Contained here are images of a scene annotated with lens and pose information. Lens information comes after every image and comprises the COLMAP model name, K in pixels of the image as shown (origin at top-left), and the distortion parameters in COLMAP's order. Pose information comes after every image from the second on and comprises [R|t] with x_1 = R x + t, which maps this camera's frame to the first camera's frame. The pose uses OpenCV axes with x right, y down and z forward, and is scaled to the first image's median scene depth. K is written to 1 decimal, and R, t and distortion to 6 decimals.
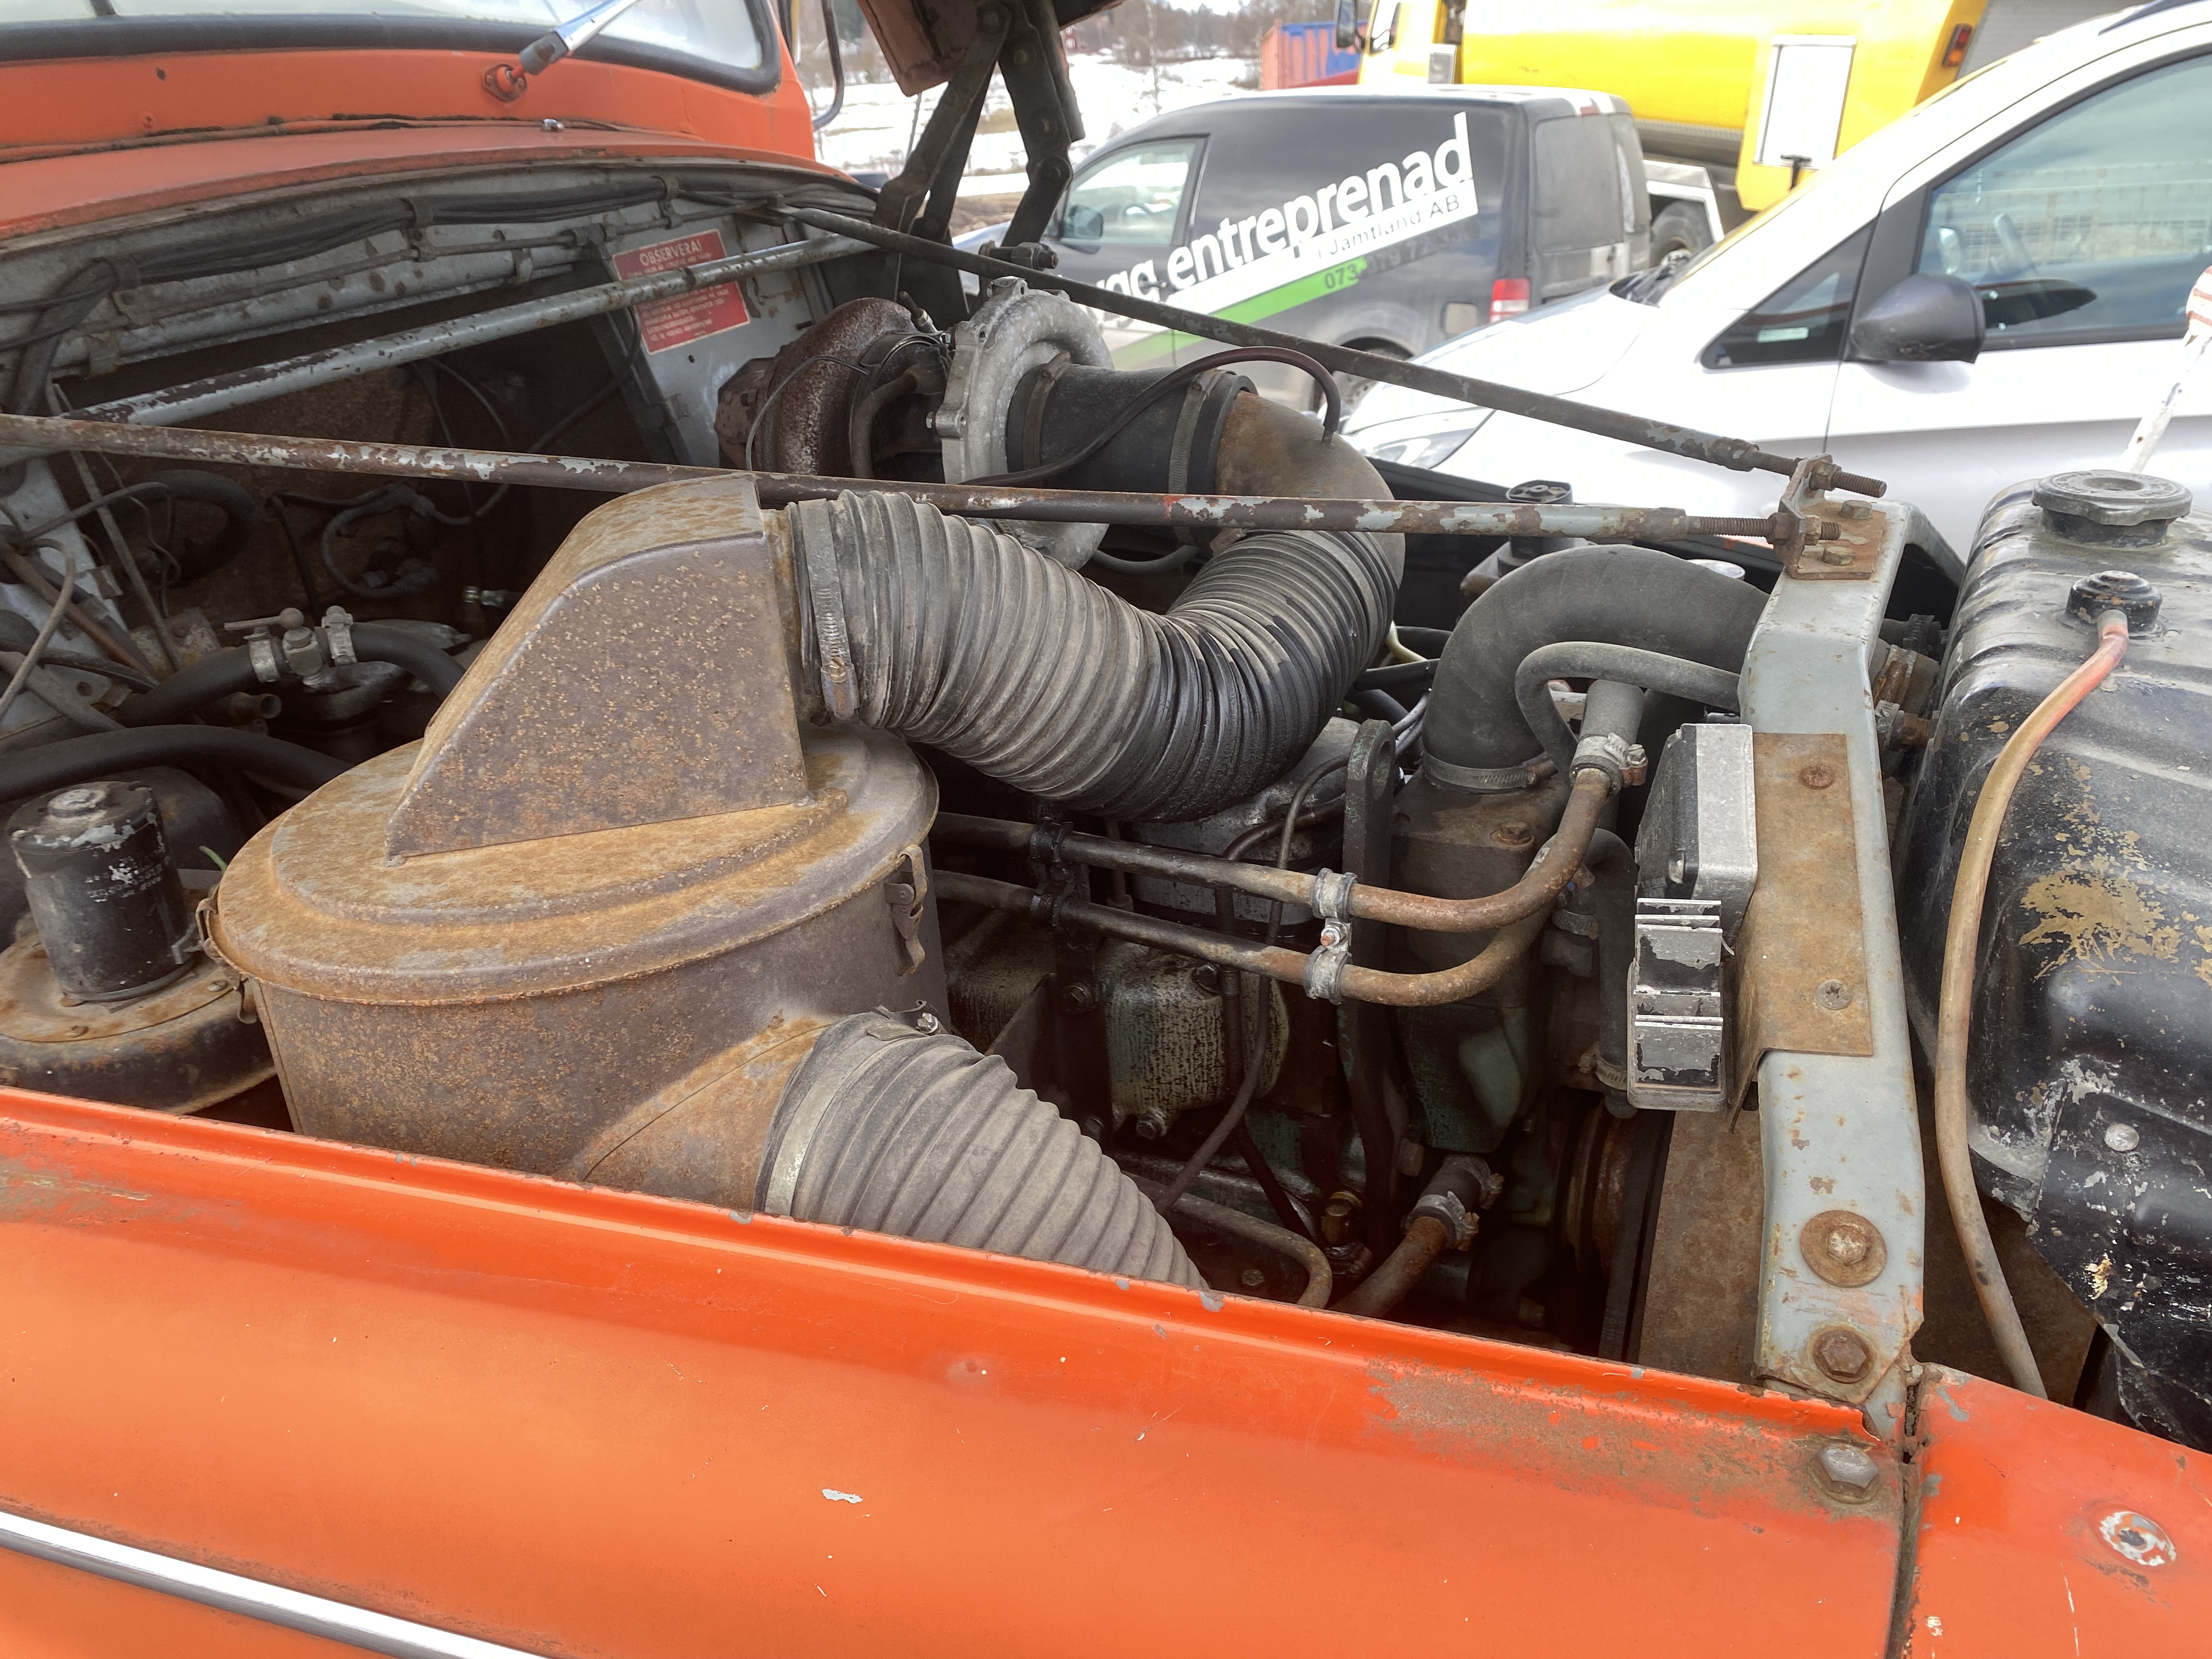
lens RADIAL K [[1668.5, 0, 1098.1], [0, 1668.5, 789.7], [0, 0, 1]] dist [0.038855, -0.042176]
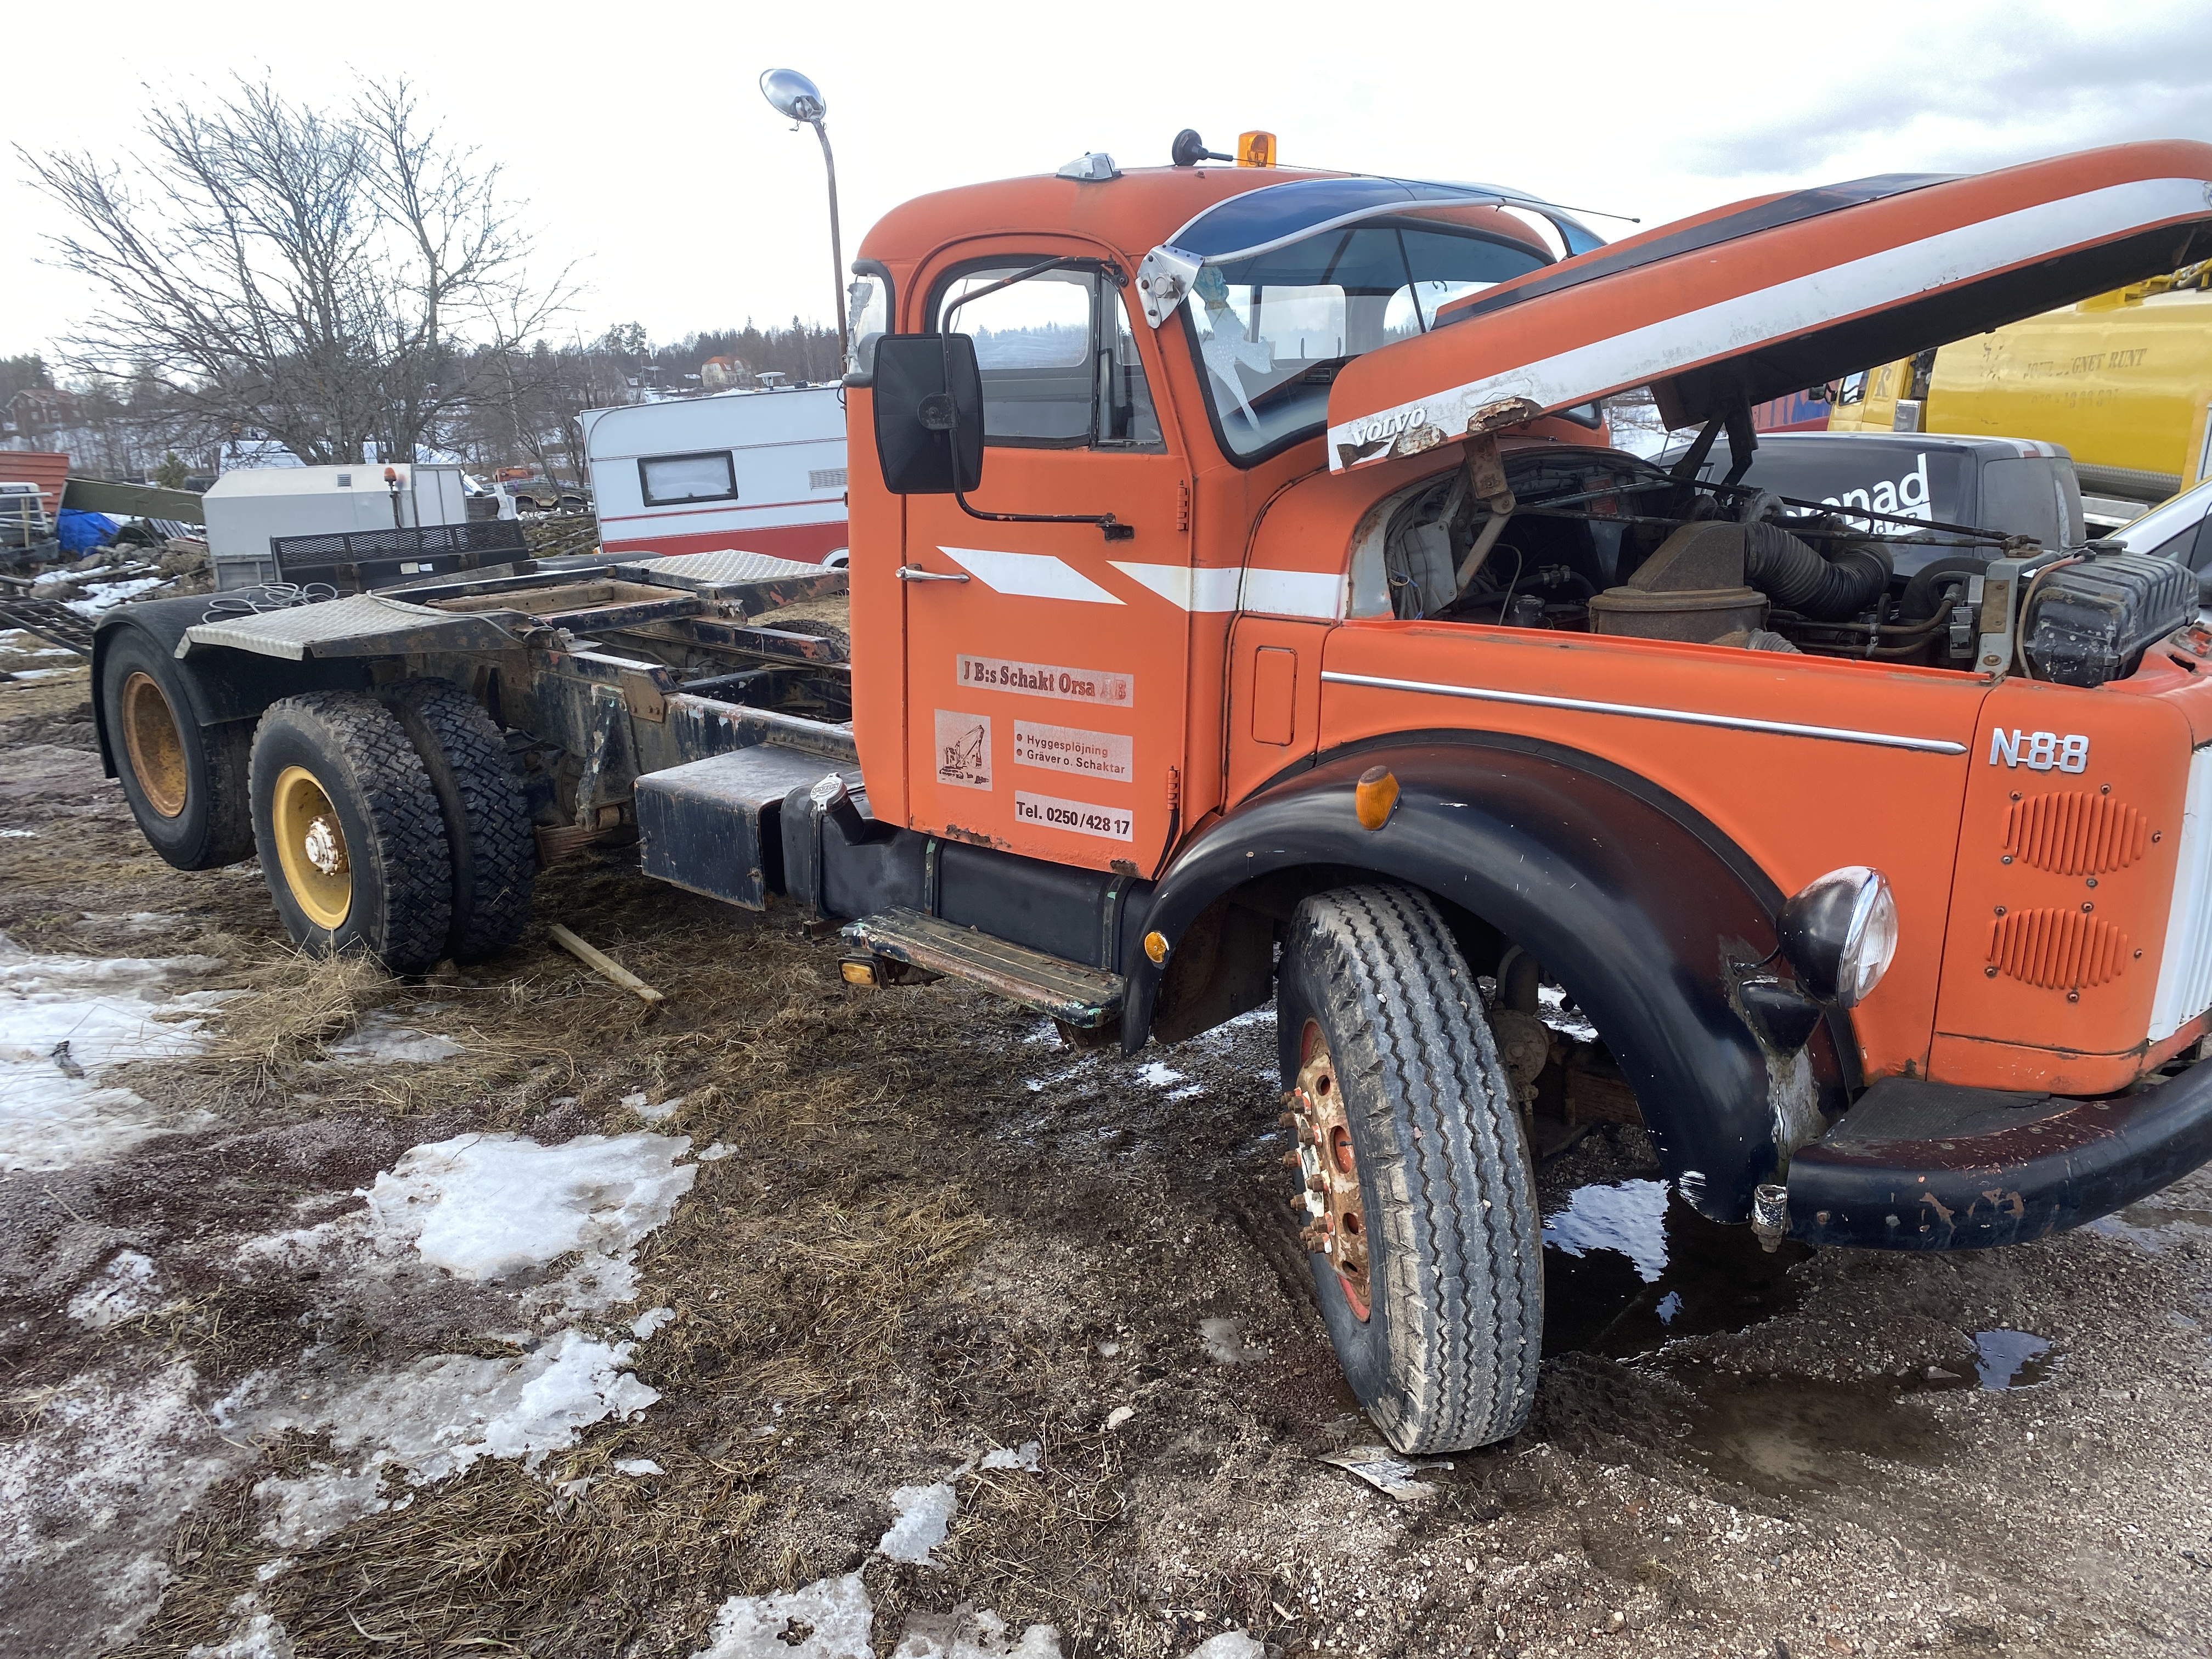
lens RADIAL K [[1668.5, 0, 1117.6], [0, 1668.5, 809.5], [0, 0, 1]] dist [0.038855, -0.042176]
pose [[0.970491, 0.078340, -0.228057, -0.693229], [-0.115459, 0.981261, -0.154258, 1.383375], [0.211699, 0.176037, 0.961350, -3.293200]]
